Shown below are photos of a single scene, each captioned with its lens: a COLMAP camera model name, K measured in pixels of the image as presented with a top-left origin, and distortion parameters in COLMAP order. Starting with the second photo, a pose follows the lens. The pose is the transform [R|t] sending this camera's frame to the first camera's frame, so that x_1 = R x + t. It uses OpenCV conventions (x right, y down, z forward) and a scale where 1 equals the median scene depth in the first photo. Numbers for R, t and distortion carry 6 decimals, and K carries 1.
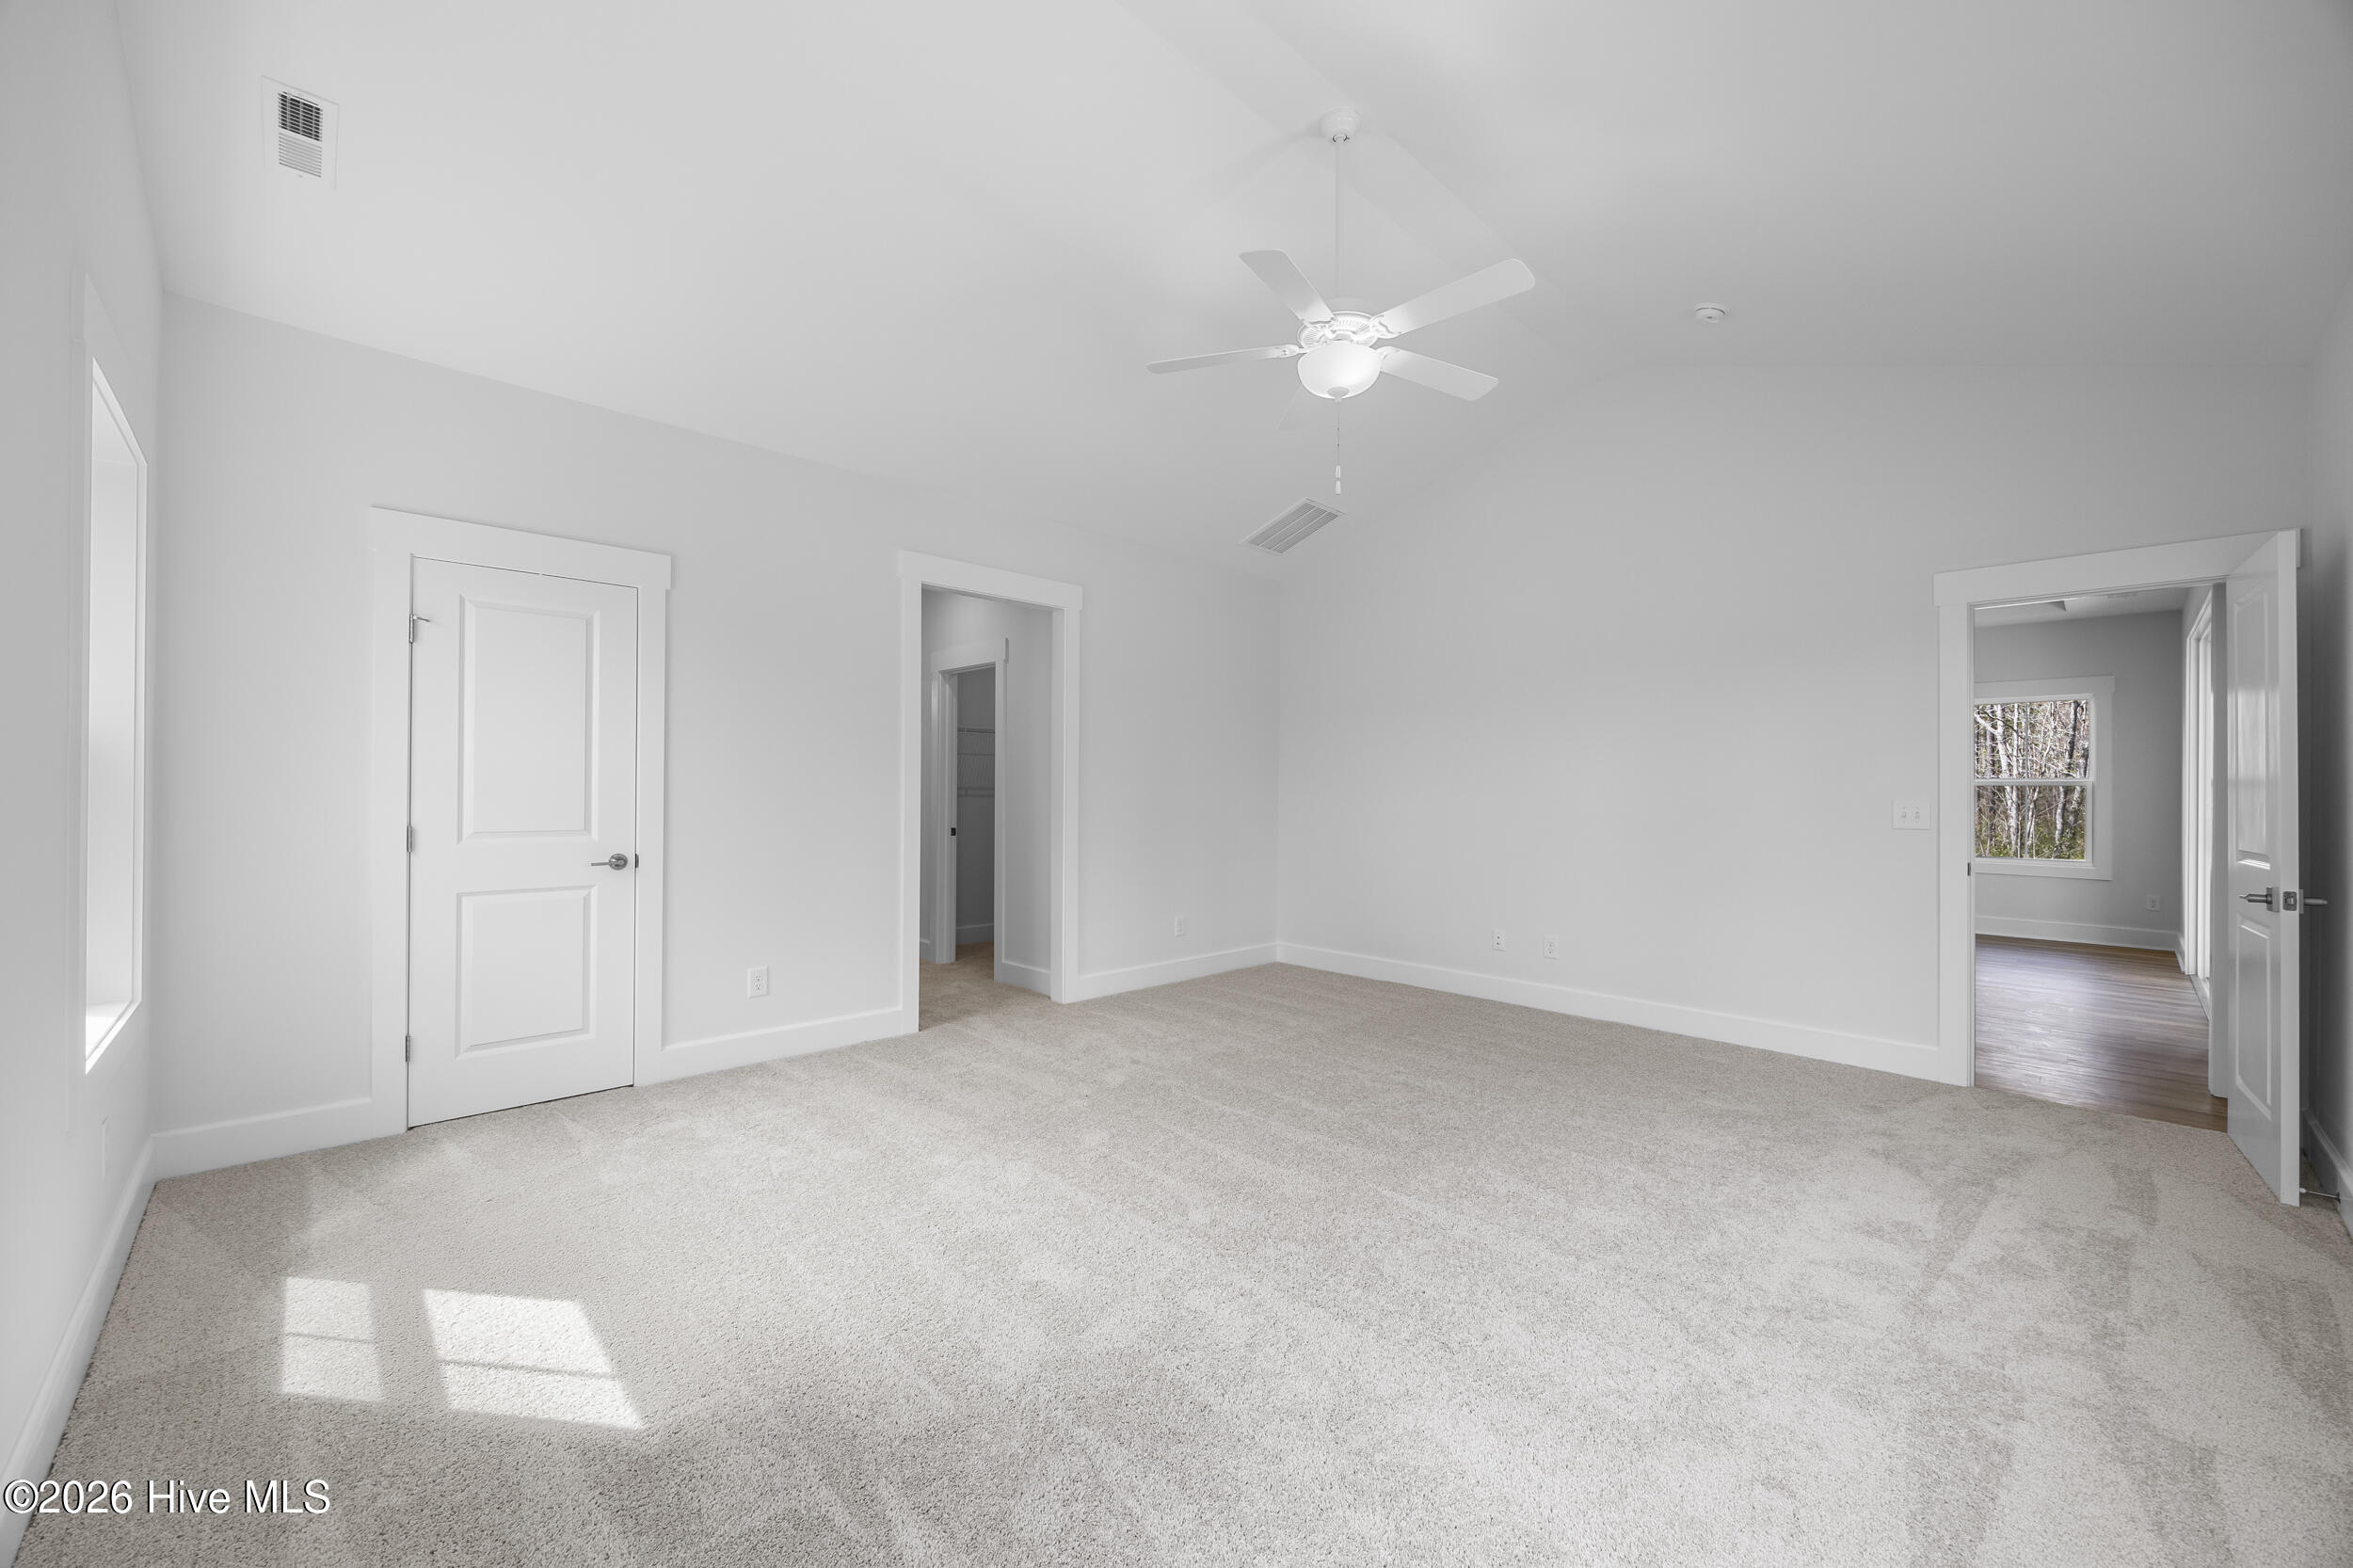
lens RADIAL K [[907.2, 0, 1178.3], [0, 907.2, 784.0], [0, 0, 1]] dist [-0.002053, 0.000093]
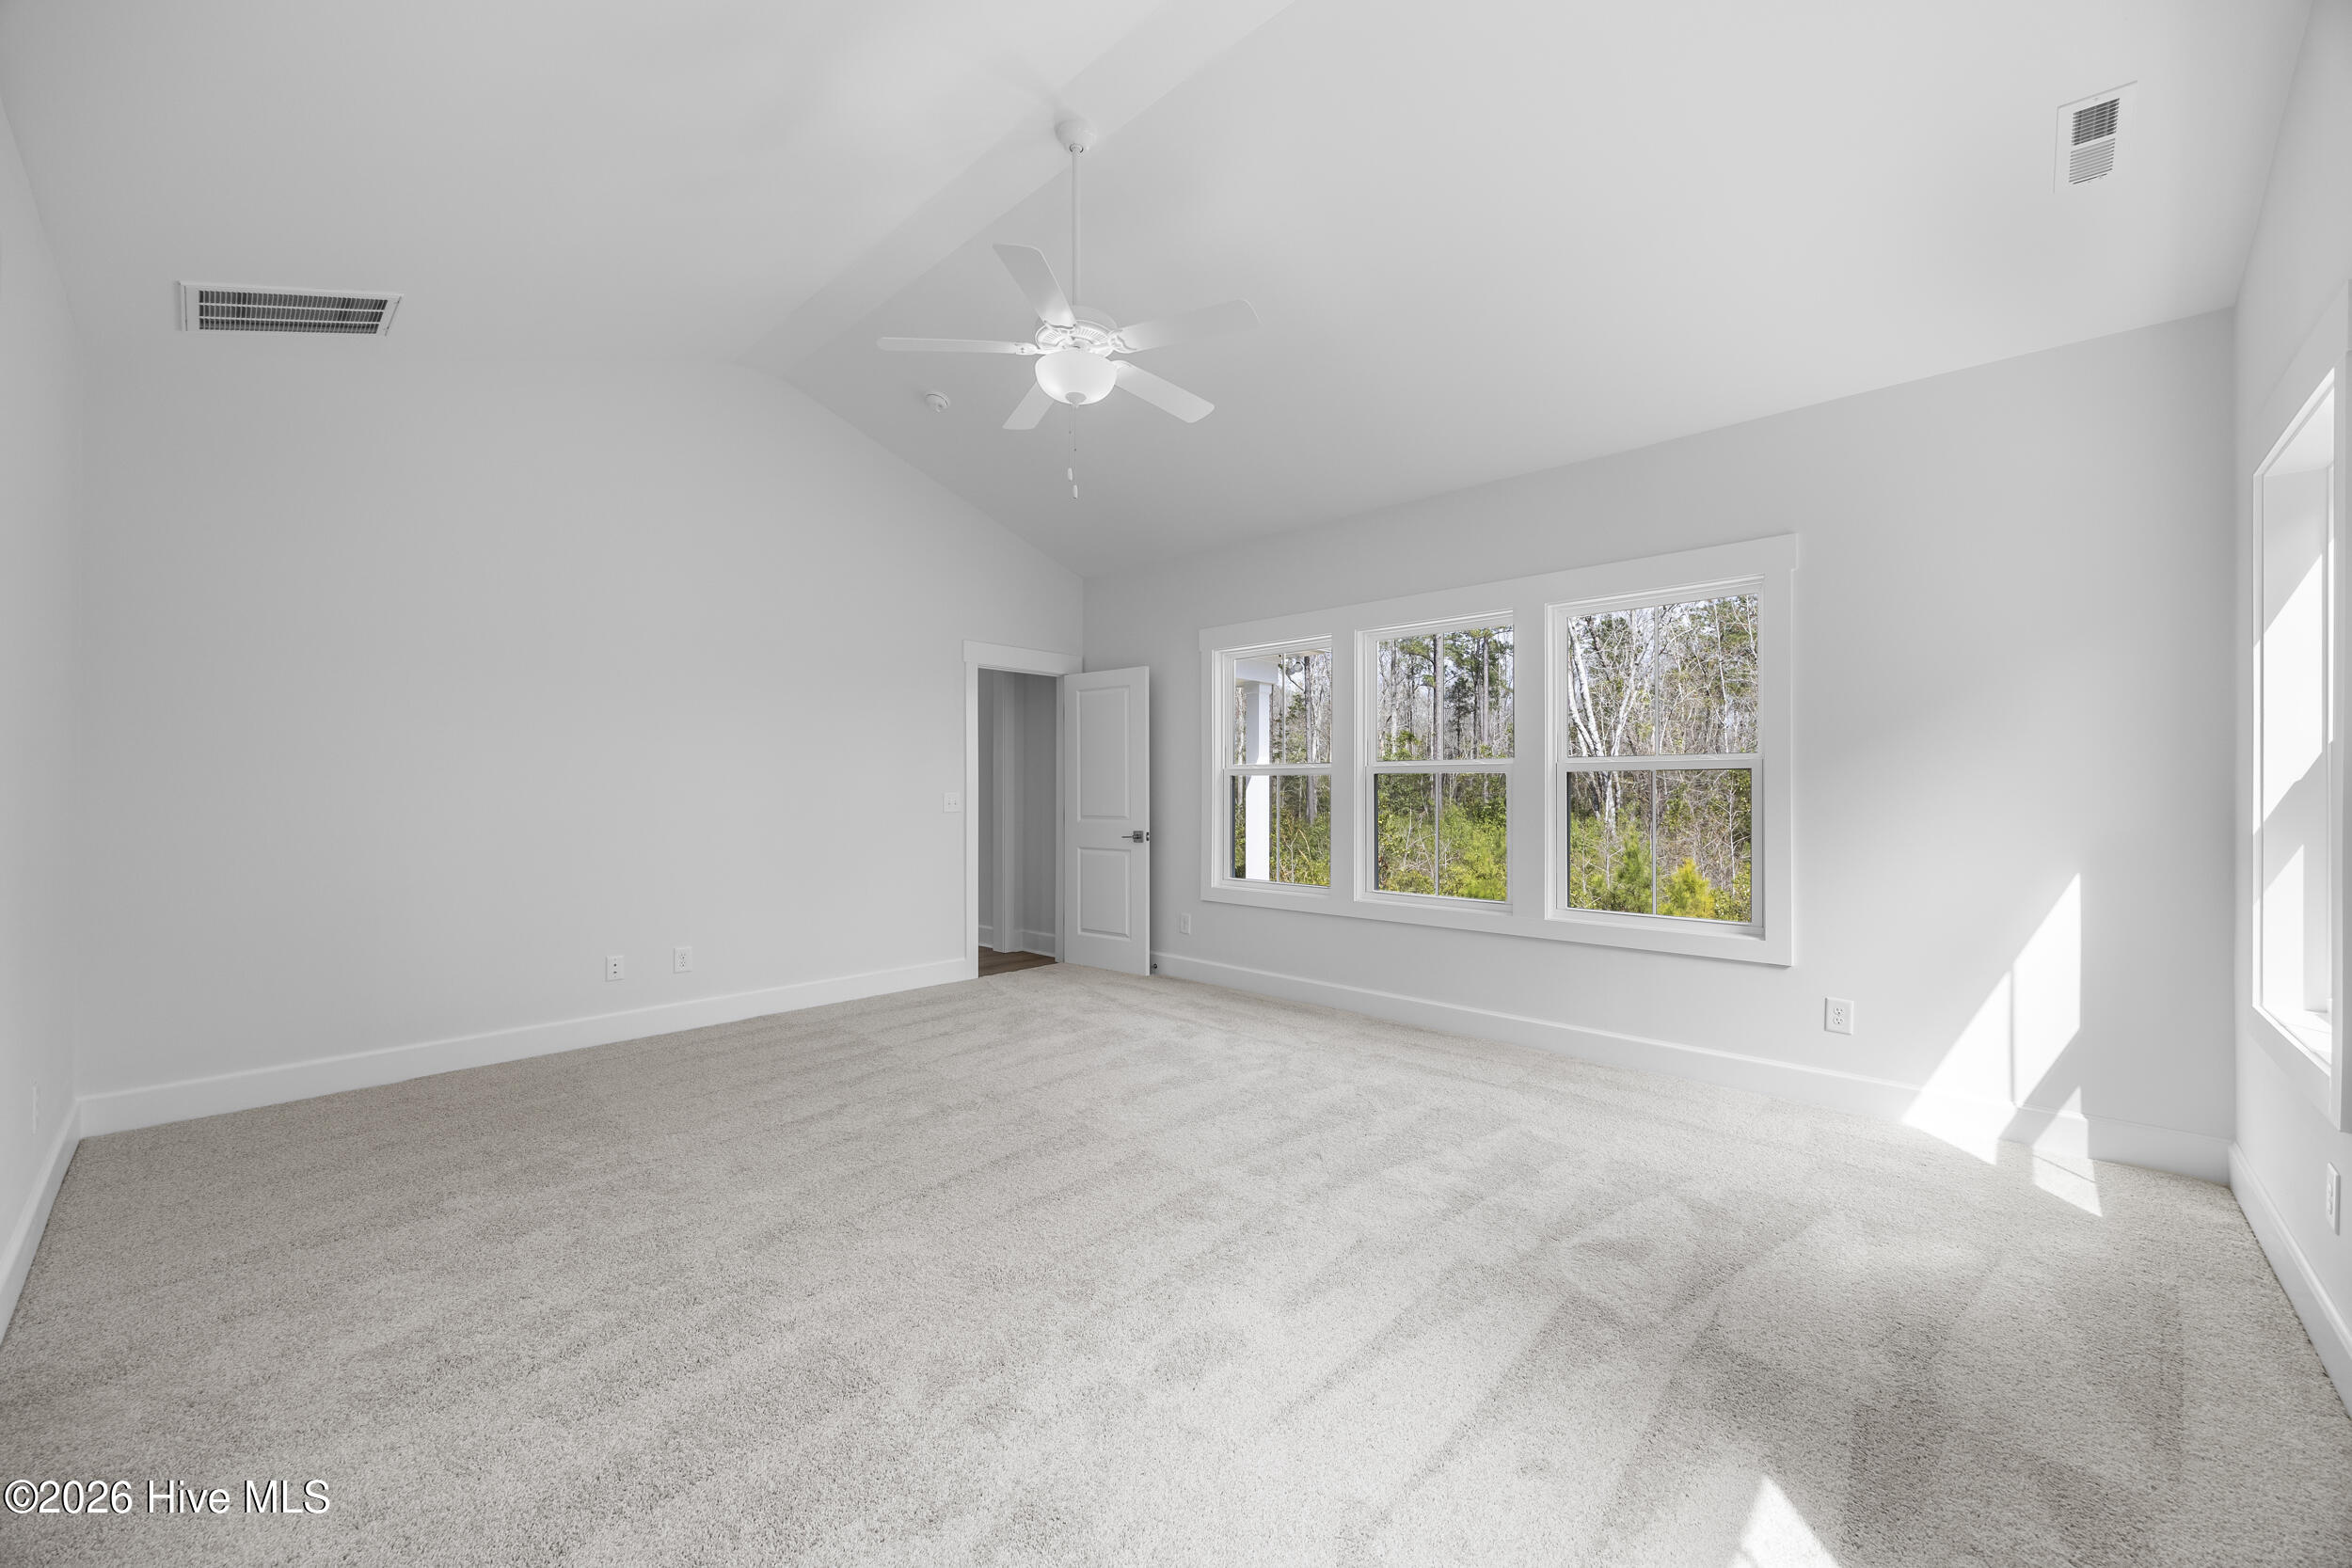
lens RADIAL K [[906.8, 0, 1180.4], [0, 906.8, 786.5], [0, 0, 1]] dist [-0.002053, 0.000093]
pose [[-0.017413, -0.002210, 0.999846, -0.735529], [-0.003278, 0.999992, 0.002154, 0.004495], [-0.999843, -0.003240, -0.017420, 0.762972]]
